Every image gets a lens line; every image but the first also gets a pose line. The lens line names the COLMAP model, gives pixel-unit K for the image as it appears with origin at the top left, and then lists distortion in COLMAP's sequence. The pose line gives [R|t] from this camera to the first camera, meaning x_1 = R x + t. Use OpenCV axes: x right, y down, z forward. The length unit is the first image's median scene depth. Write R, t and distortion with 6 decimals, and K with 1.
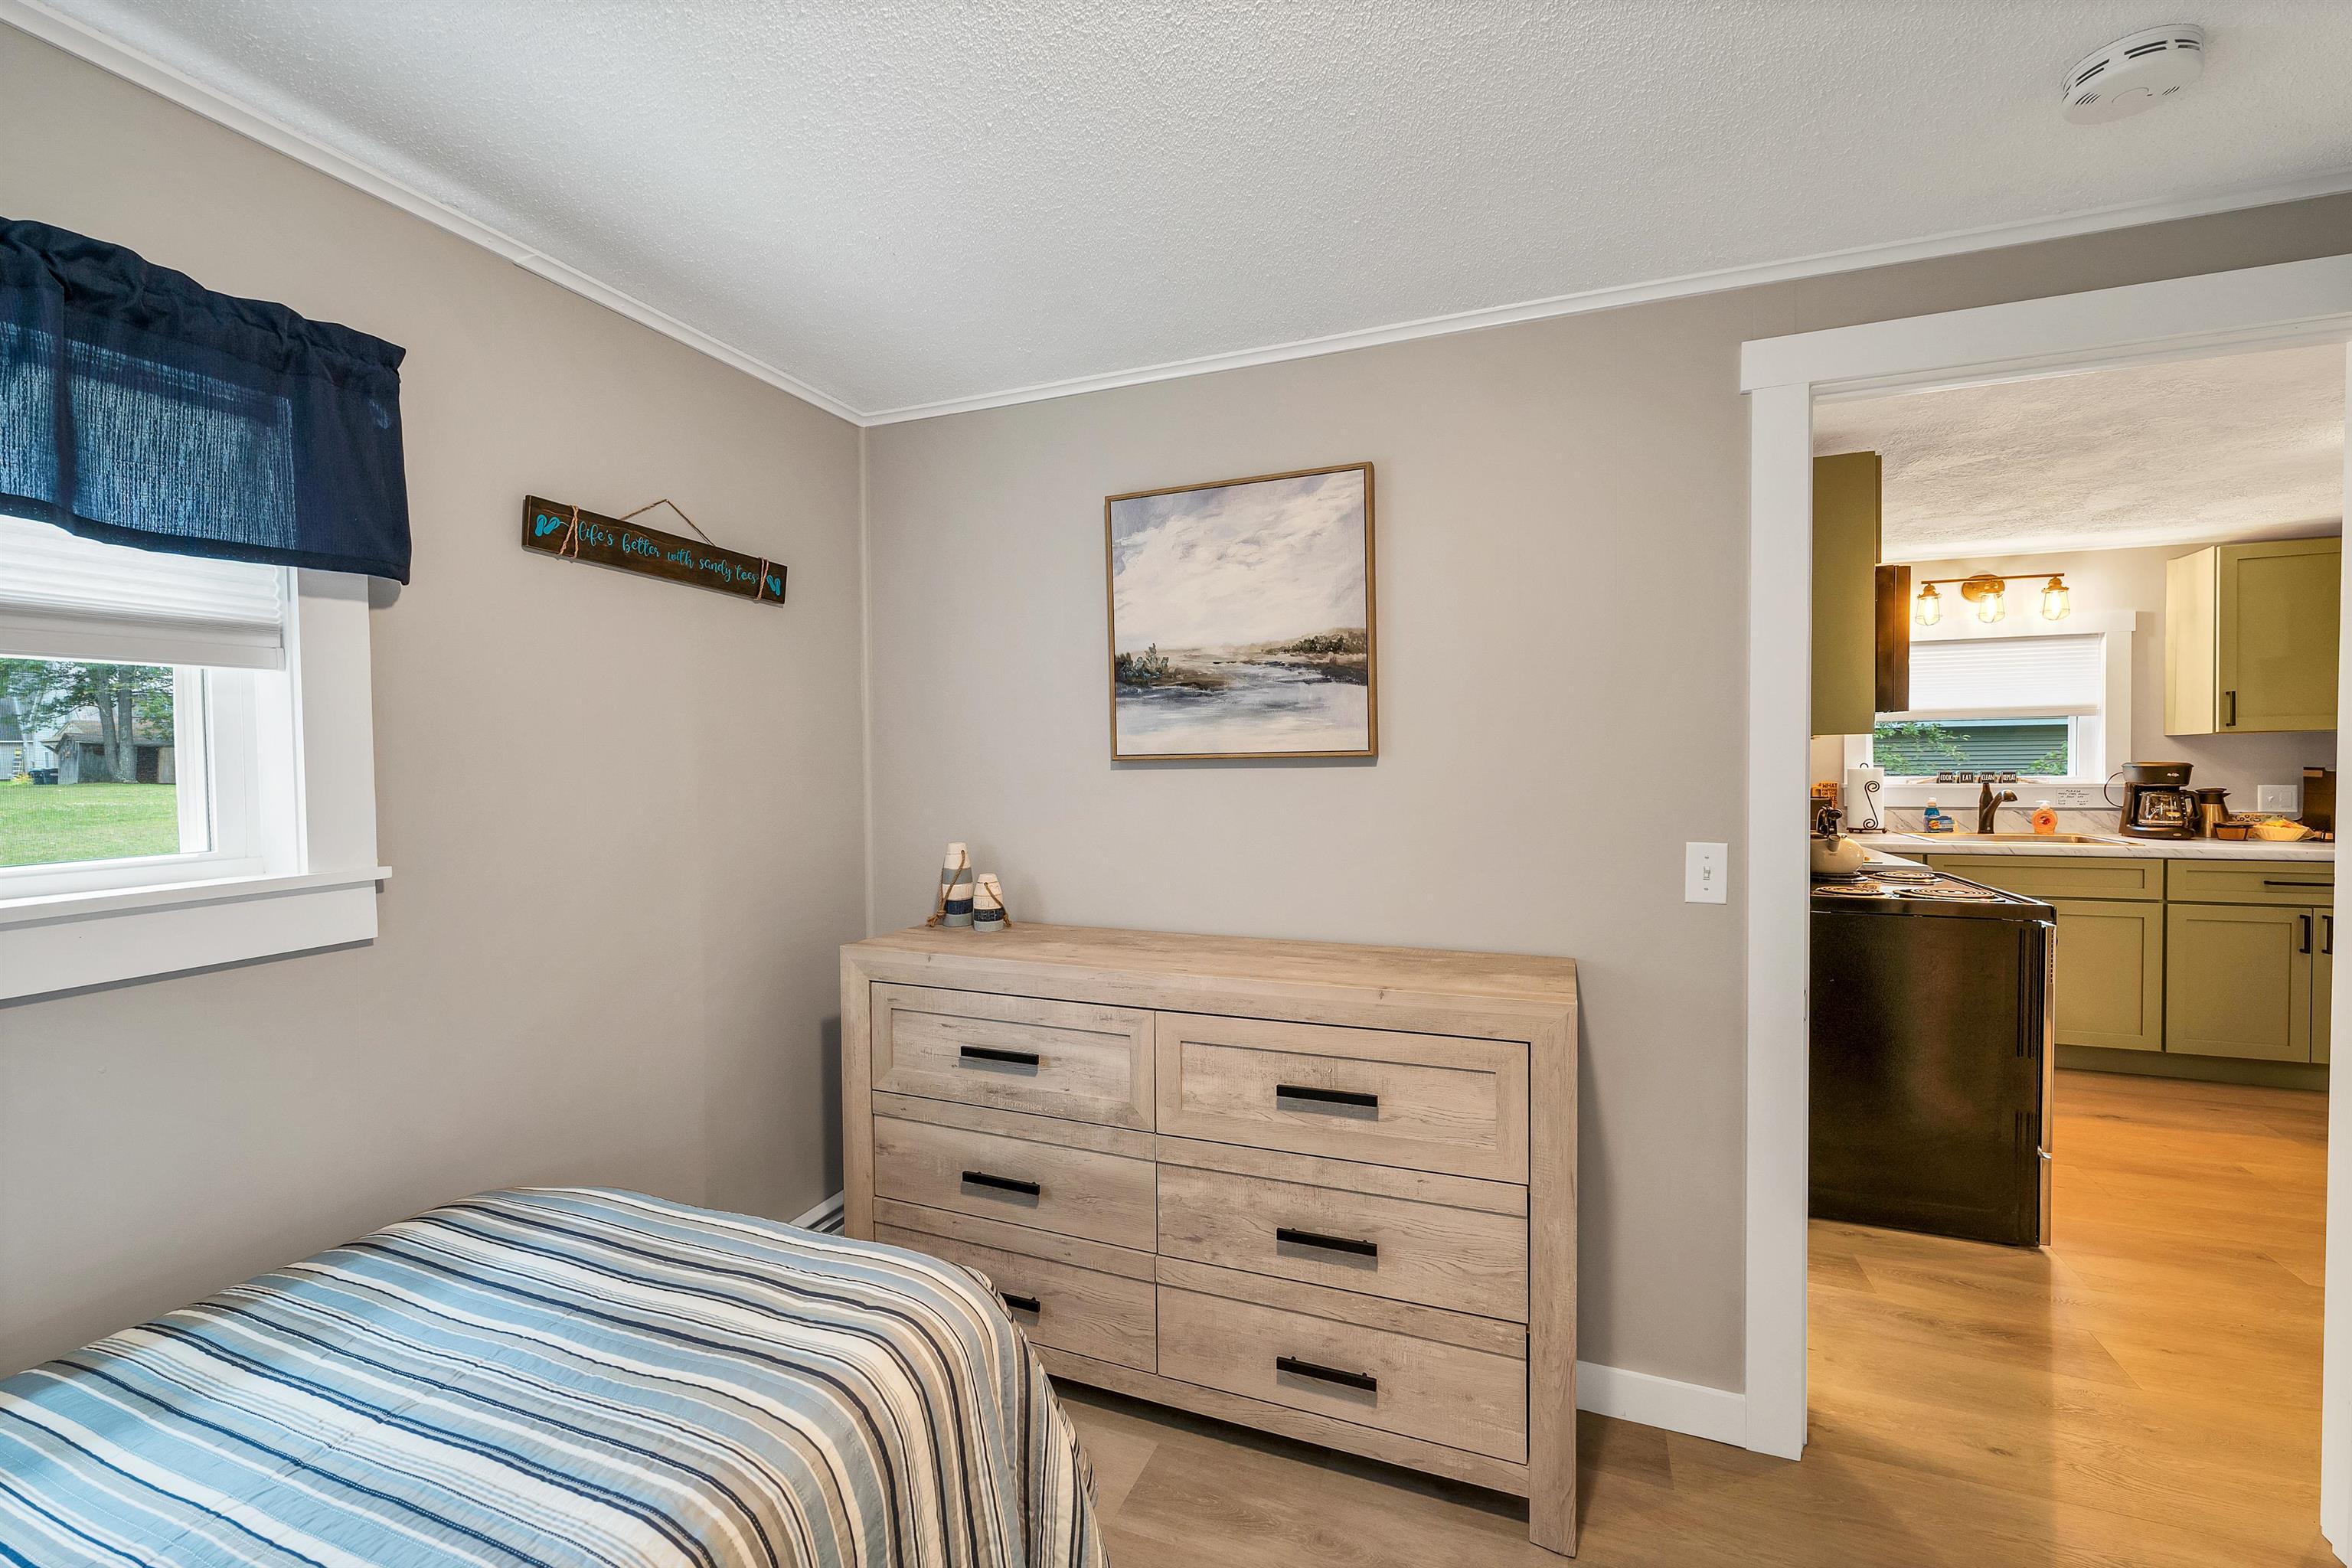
lens RADIAL K [[982.5, 0, 1211.5], [0, 982.5, 785.3], [0, 0, 1]] dist [0.000666, -0.000111]
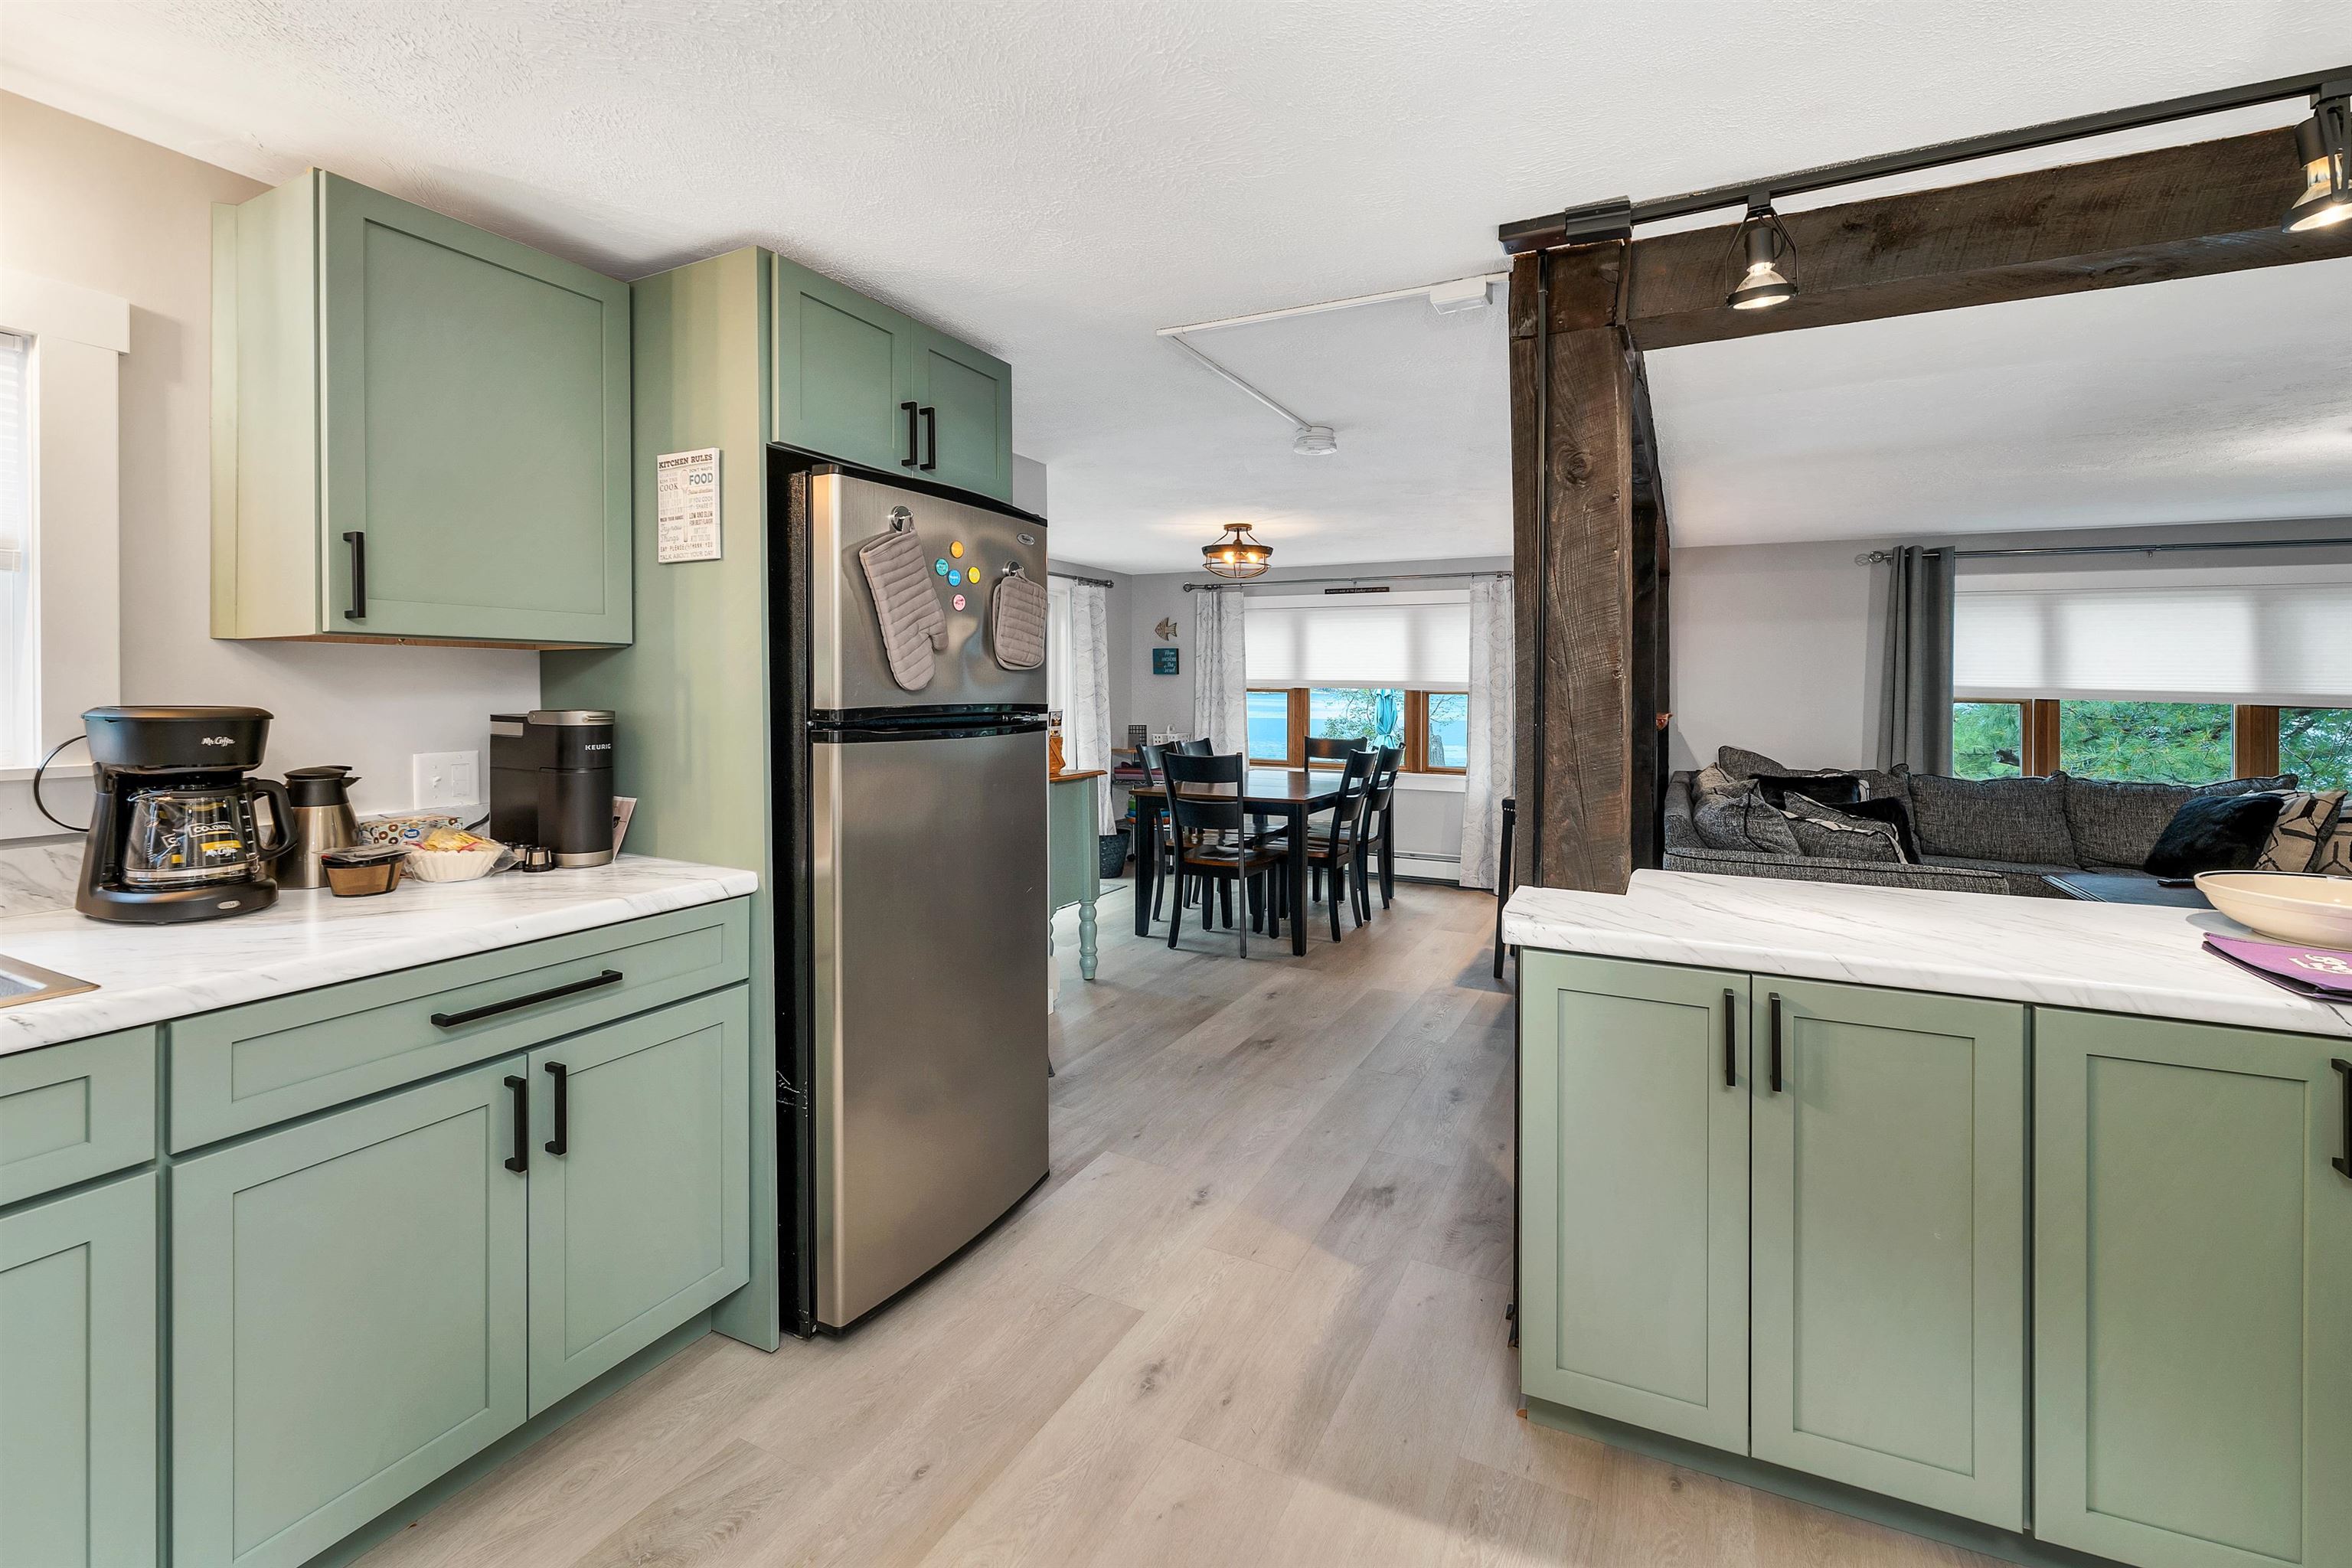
lens RADIAL K [[1000.7, 0, 1151.0], [0, 1000.7, 695.0], [0, 0, 1]] dist [-0.000252, -0.000030]
pose [[0.112264, 0.008549, 0.993642, 0.635847], [0.020106, 0.999739, -0.010873, -0.016595], [-0.993475, 0.021199, 0.112063, 0.601747]]
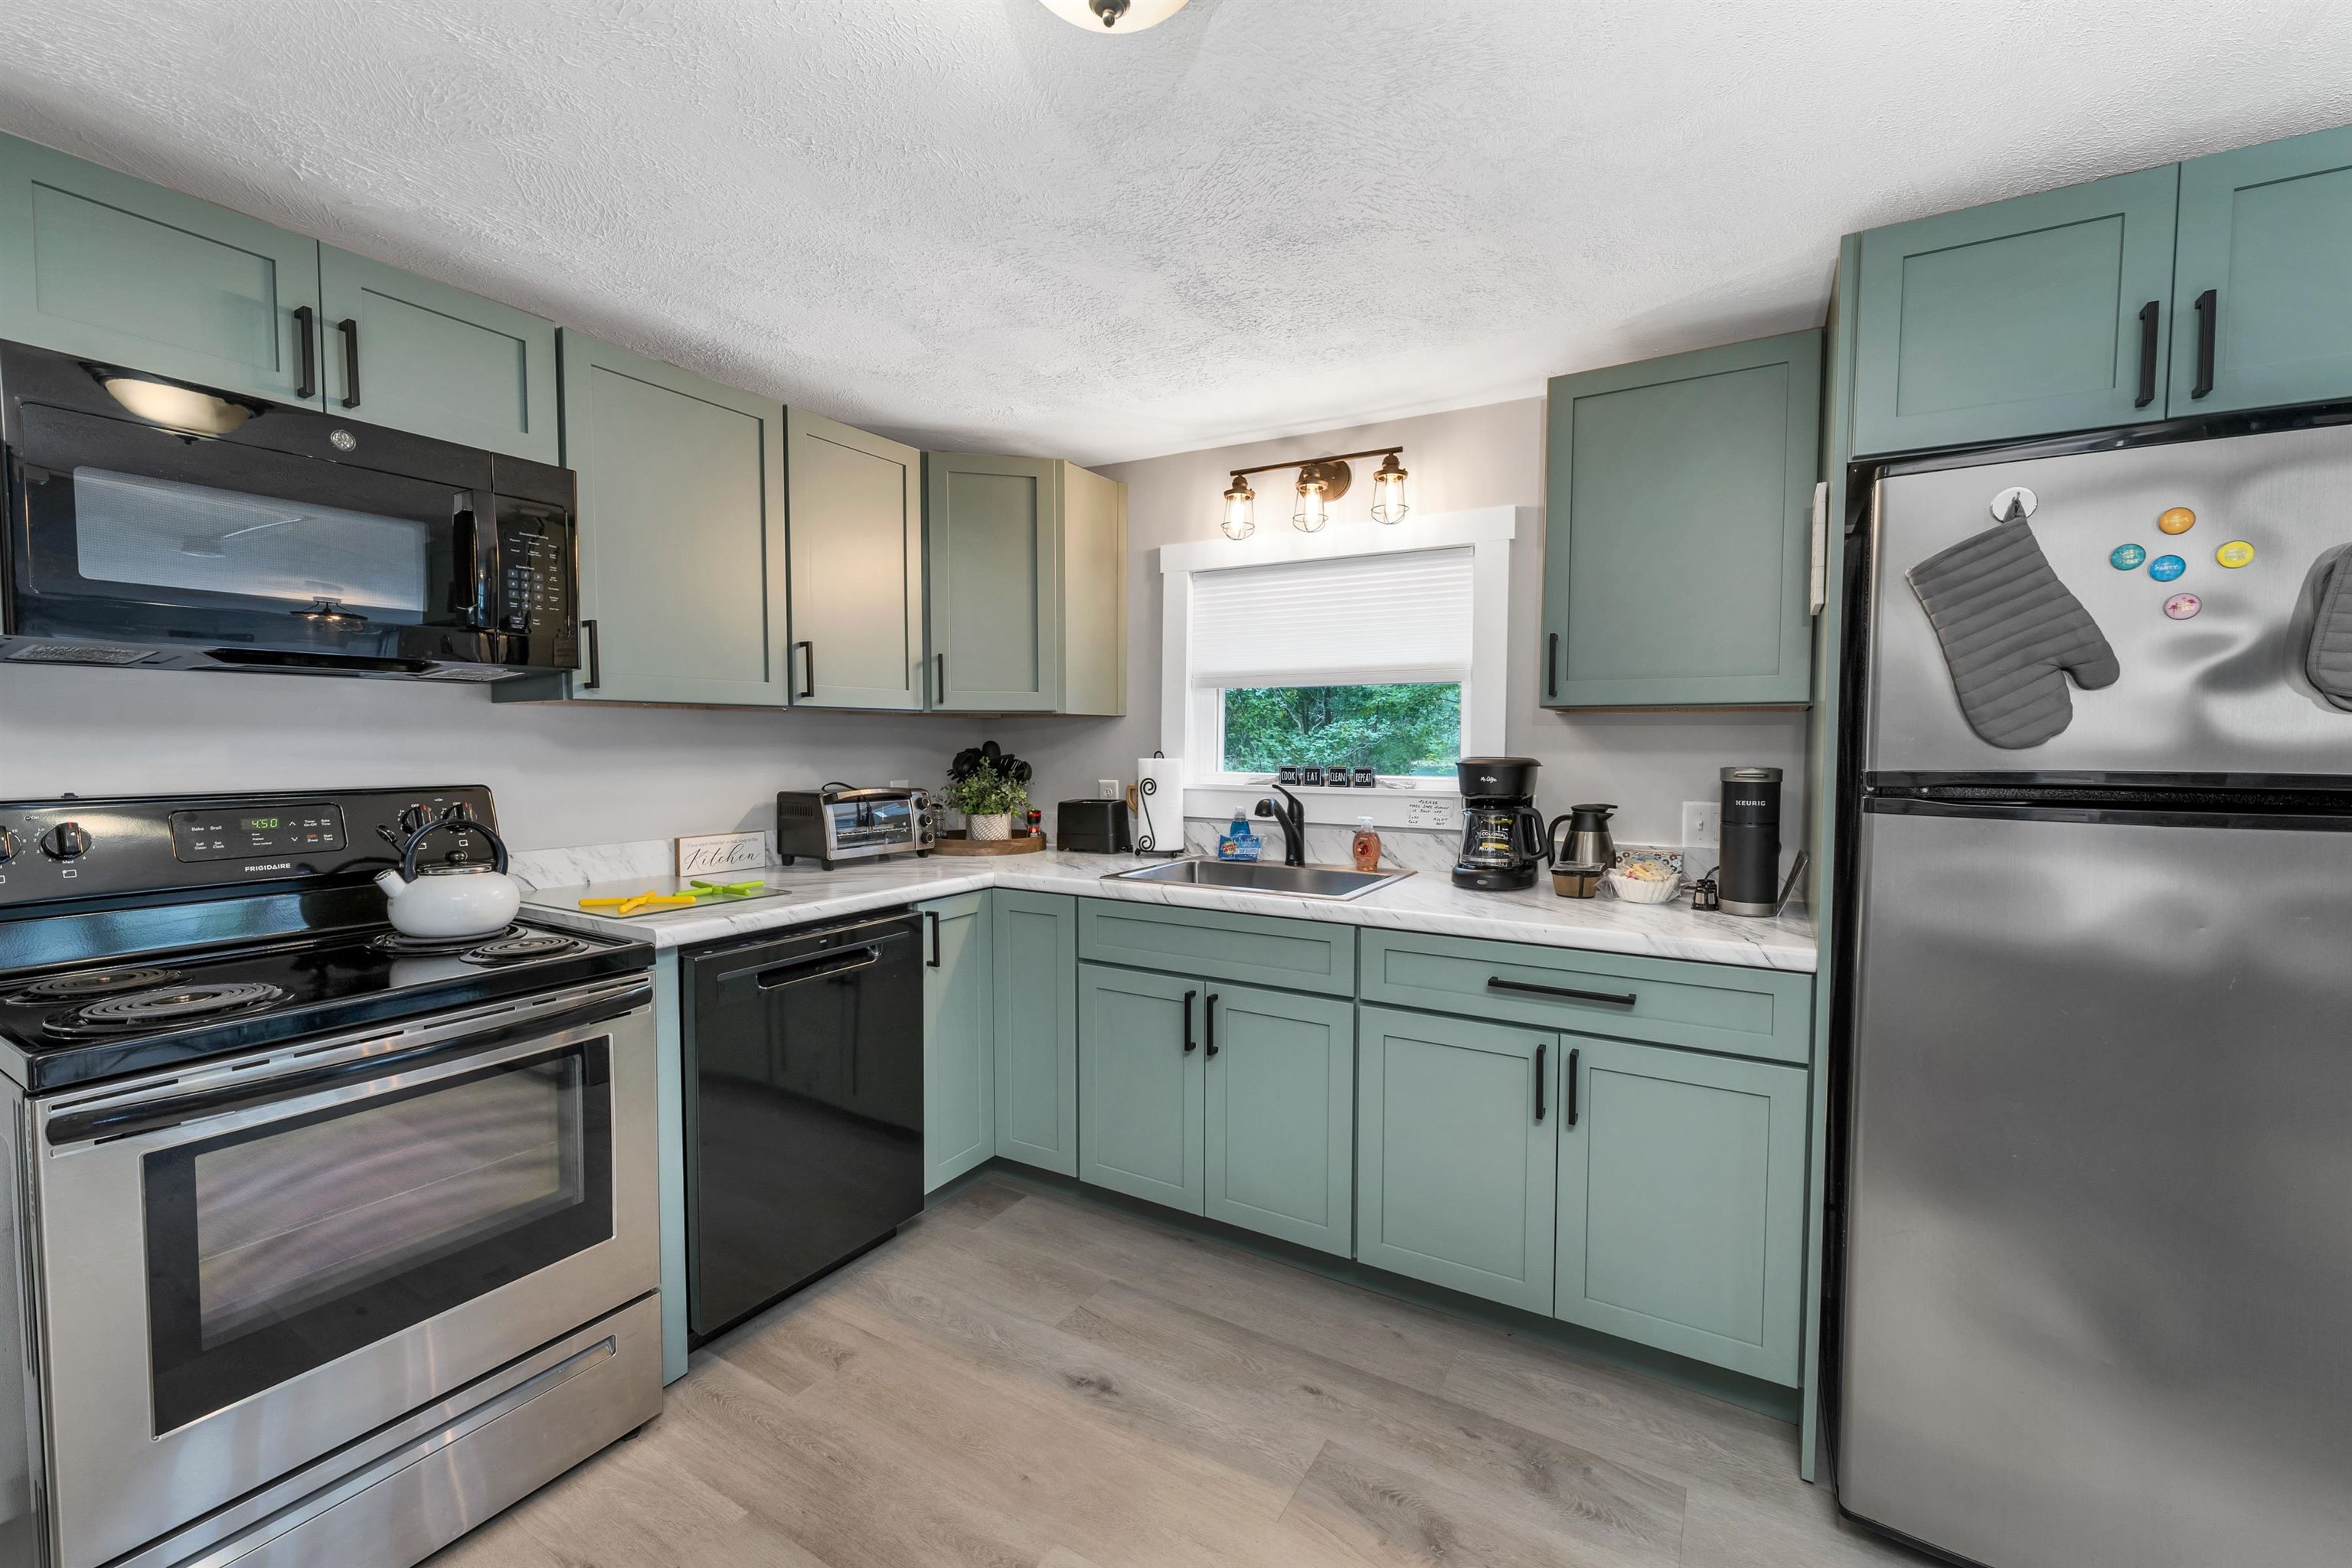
lens RADIAL K [[982.5, 0, 1211.5], [0, 982.5, 785.3], [0, 0, 1]] dist [0.000666, -0.000111]
pose [[0.988008, 0.024799, -0.152401, 0.890708], [-0.022138, 0.999572, 0.019132, -0.014589], [0.152810, -0.015529, 0.988134, 0.391427]]
